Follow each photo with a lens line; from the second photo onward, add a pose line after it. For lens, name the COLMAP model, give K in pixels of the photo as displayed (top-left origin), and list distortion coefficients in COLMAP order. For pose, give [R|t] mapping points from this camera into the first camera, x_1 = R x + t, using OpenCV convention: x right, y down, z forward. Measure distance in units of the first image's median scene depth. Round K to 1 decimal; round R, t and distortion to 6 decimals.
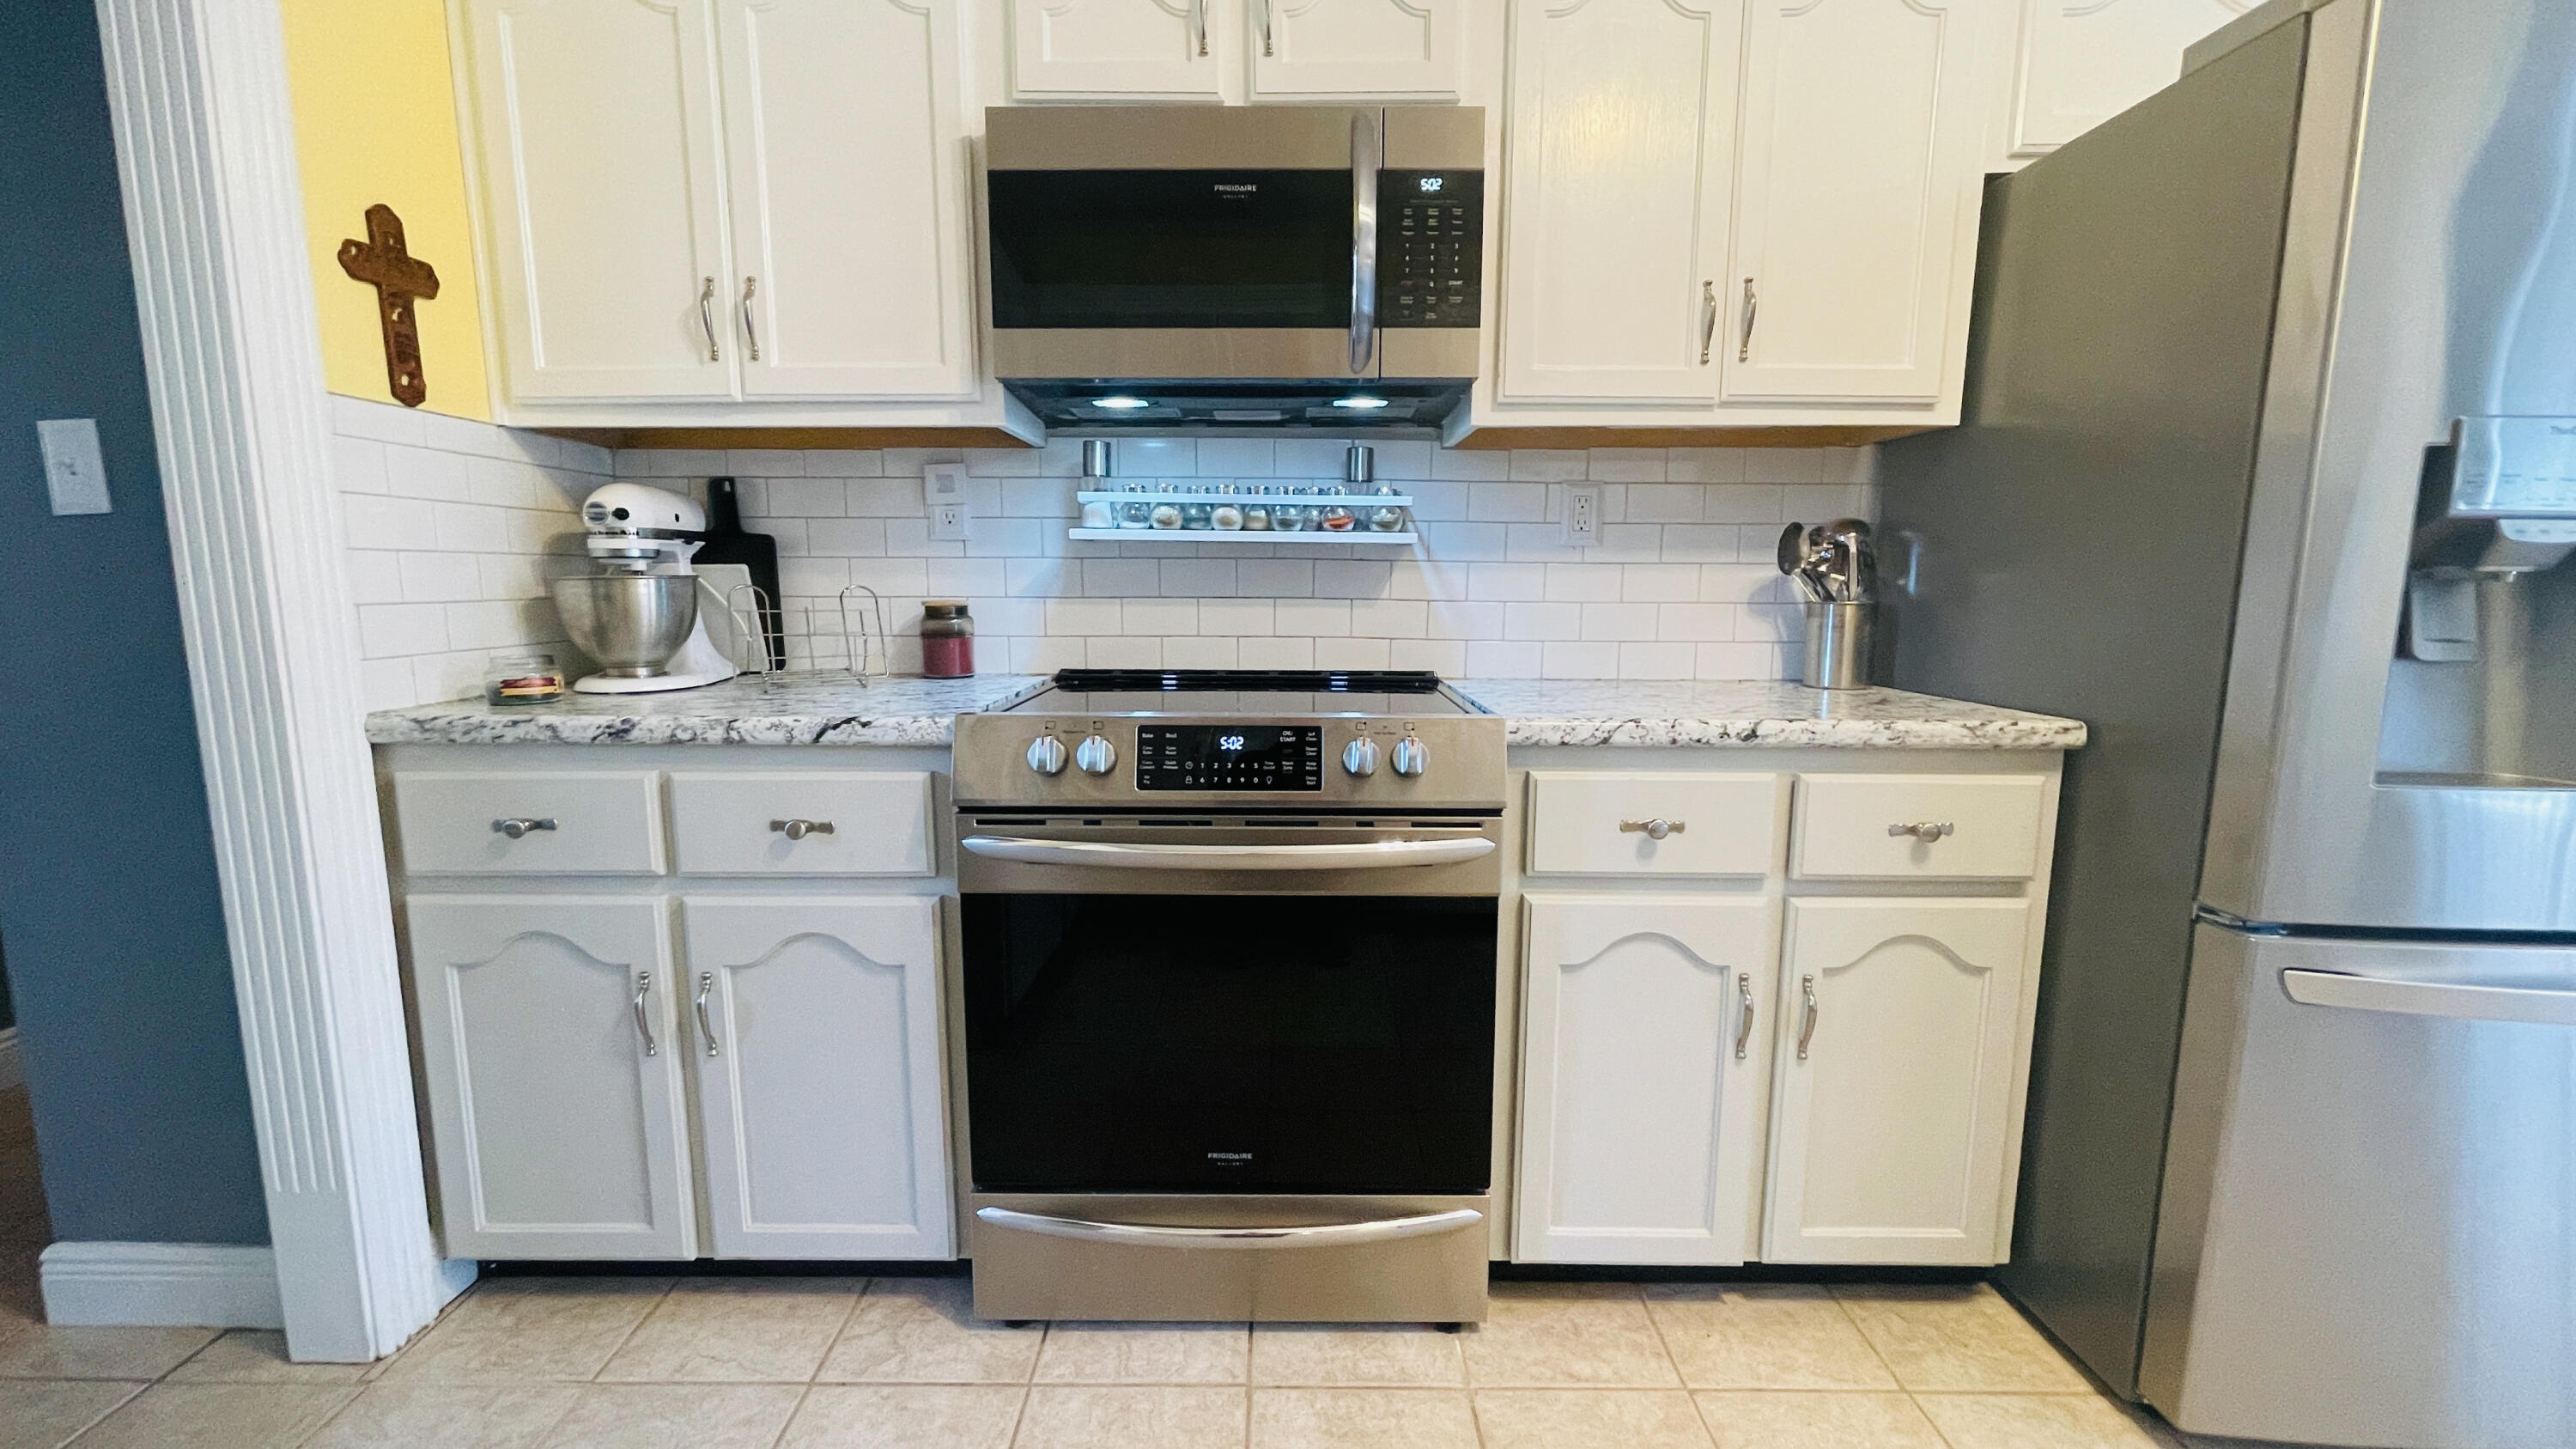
lens RADIAL K [[1047.7, 0, 1288.0], [0, 1047.7, 724.5], [0, 0, 1]] dist [0.000520, -0.000204]
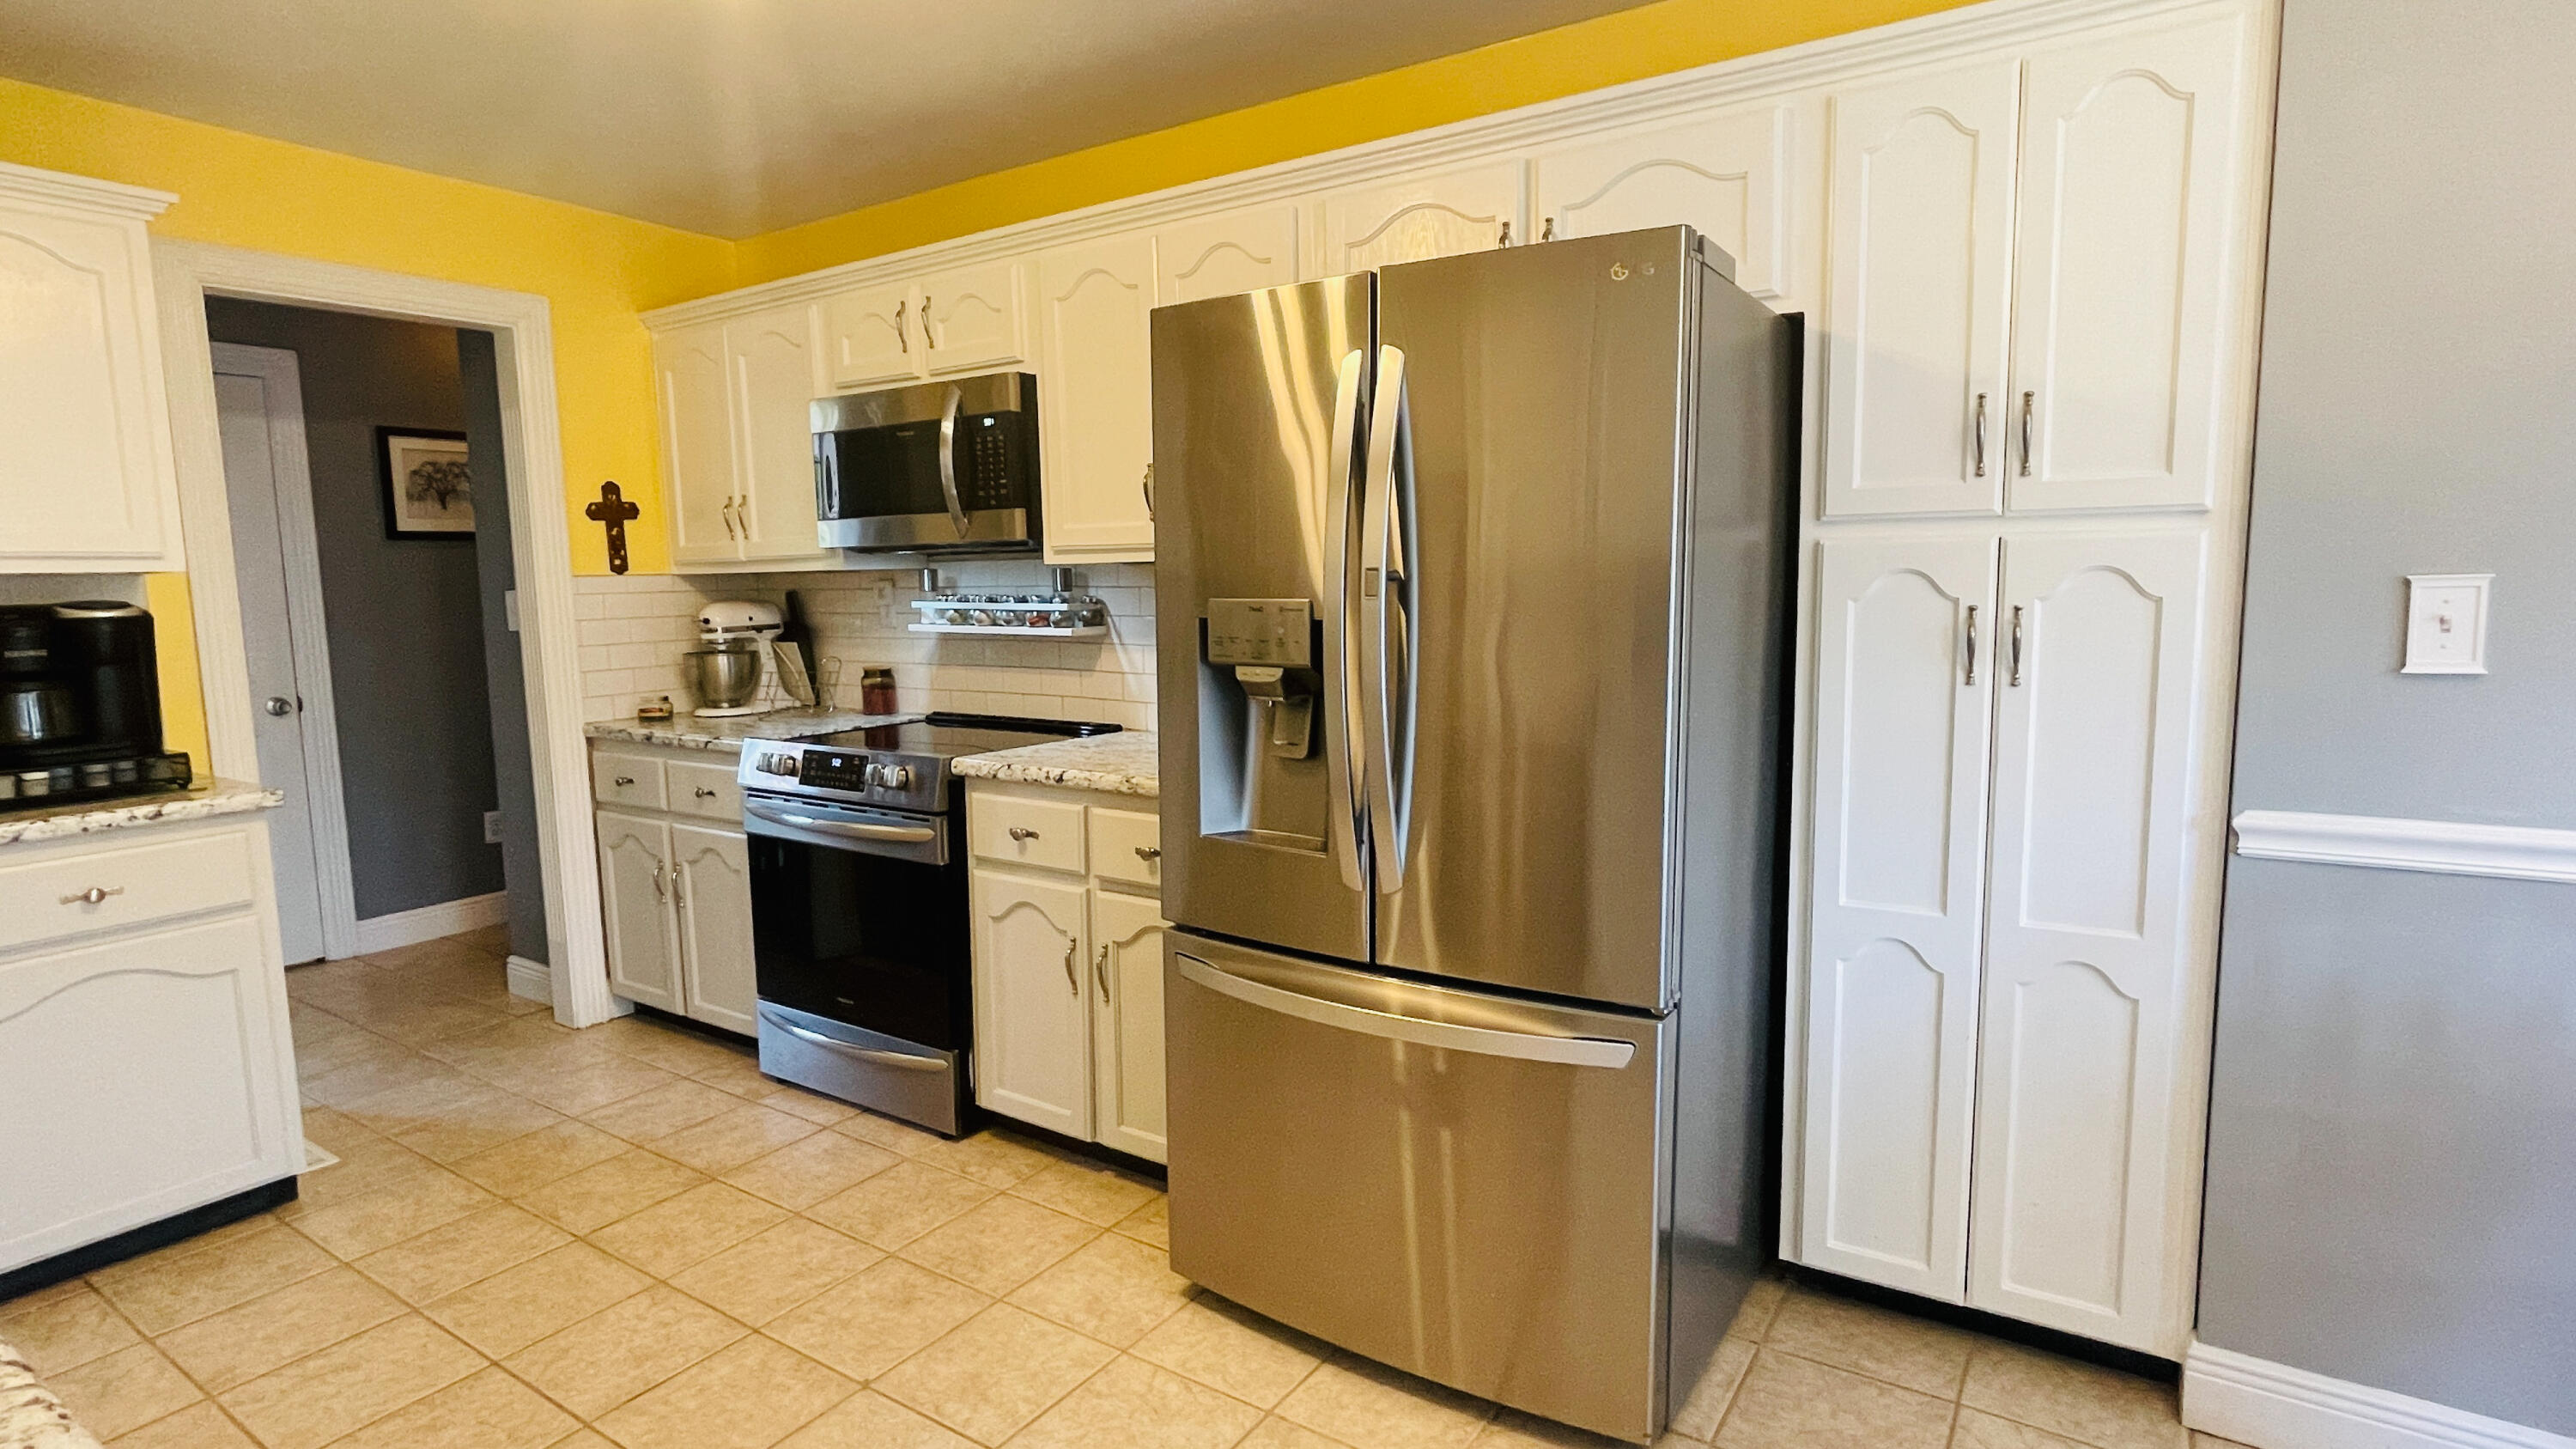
lens RADIAL K [[1294.2, 0, 1288.0], [0, 1294.2, 724.5], [0, 0, 1]] dist [0.016633, -0.000410]
pose [[0.827849, 0.047302, -0.558952, 1.659688], [-0.056199, 0.998419, 0.001259, -0.085071], [0.558128, 0.030370, 0.829199, -0.368588]]
